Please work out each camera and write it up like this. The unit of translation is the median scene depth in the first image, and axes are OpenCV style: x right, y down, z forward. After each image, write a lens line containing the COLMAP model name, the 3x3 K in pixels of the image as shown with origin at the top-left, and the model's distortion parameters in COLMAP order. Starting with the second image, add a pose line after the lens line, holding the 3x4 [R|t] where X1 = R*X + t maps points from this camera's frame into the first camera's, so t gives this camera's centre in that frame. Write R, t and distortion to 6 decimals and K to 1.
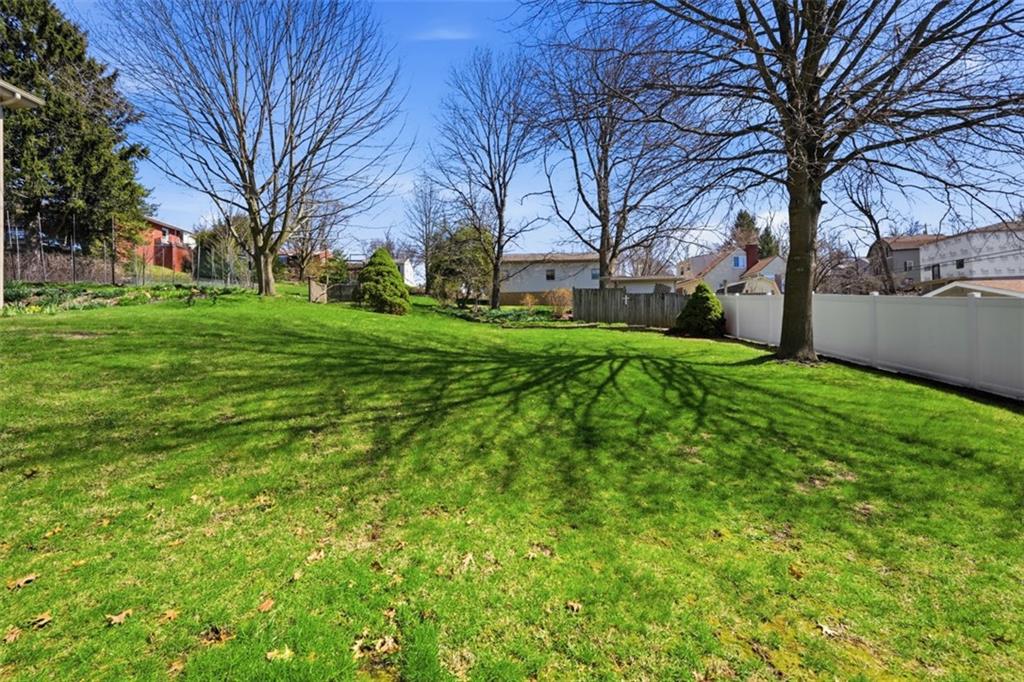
lens RADIAL K [[410.3, 0, 515.6], [0, 410.3, 337.5], [0, 0, 1]] dist [-0.000972, -0.000017]
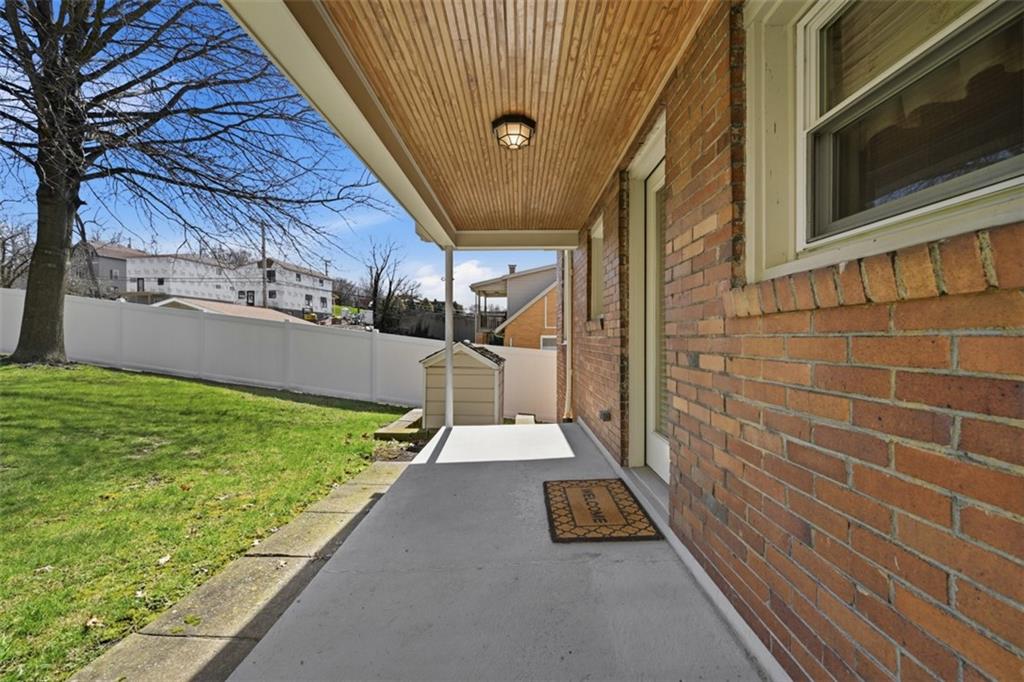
lens RADIAL K [[410.3, 0, 515.6], [0, 410.3, 337.5], [0, 0, 1]] dist [-0.000972, -0.000017]
pose [[0.010660, 0.026231, 0.999599, -0.193890], [-0.005097, 0.999644, -0.026178, 0.014561], [-0.999930, -0.004816, 0.010790, -0.050877]]
